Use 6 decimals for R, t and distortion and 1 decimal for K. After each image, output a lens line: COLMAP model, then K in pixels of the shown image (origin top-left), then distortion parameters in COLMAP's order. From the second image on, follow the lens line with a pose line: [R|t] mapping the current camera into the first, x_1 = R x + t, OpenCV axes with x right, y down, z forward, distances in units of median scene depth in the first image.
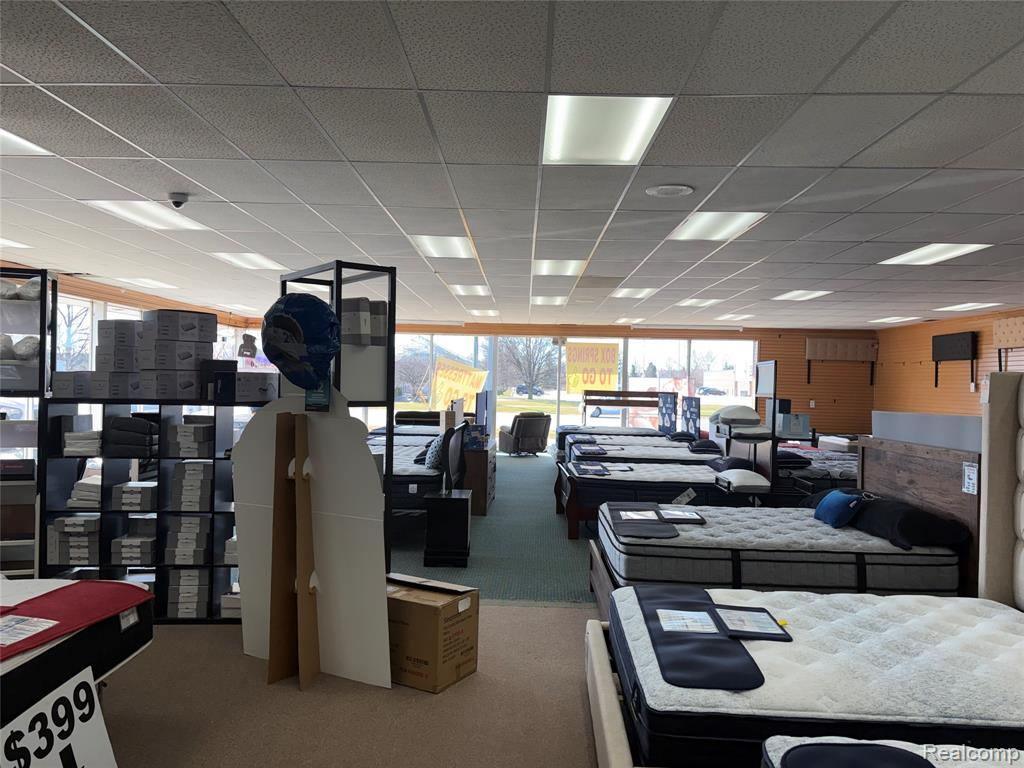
lens RADIAL K [[773.6, 0, 509.2], [0, 773.6, 384.8], [0, 0, 1]] dist [0.038568, -0.038944]
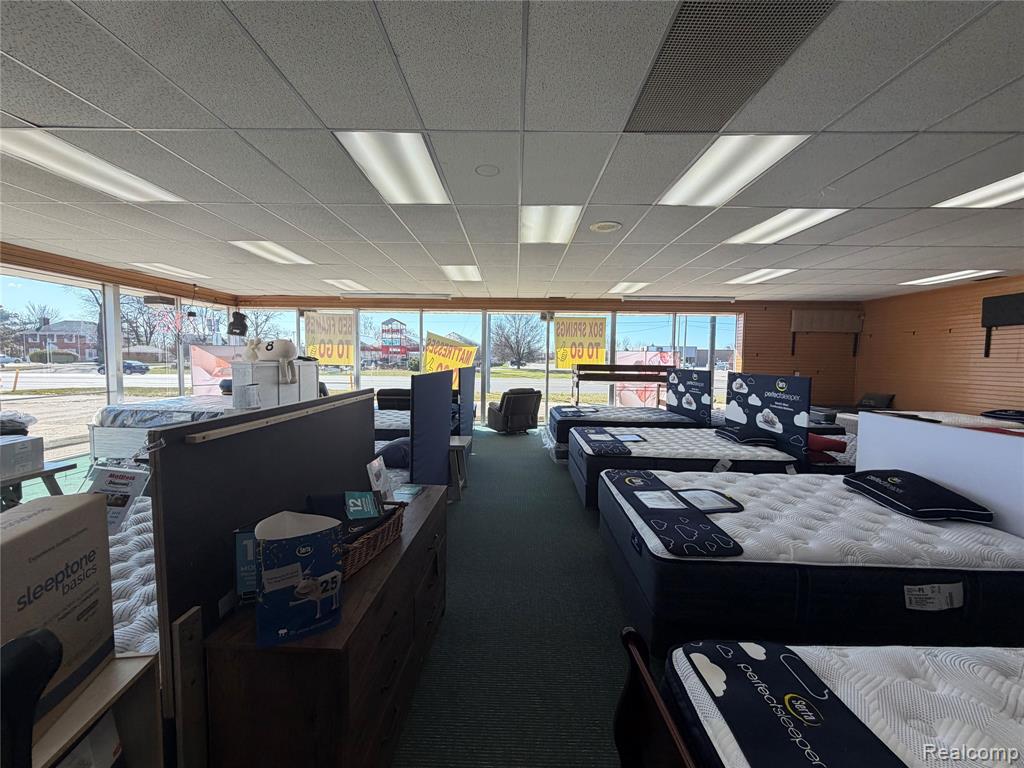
lens RADIAL K [[408.7, 0, 515.1], [0, 408.7, 388.1], [0, 0, 1]] dist [0.003344, -0.000009]
pose [[0.999763, -0.011651, 0.018391, 0.011689], [0.010374, 0.997627, 0.068060, 0.000913], [-0.019140, -0.067854, 0.997512, 0.470714]]
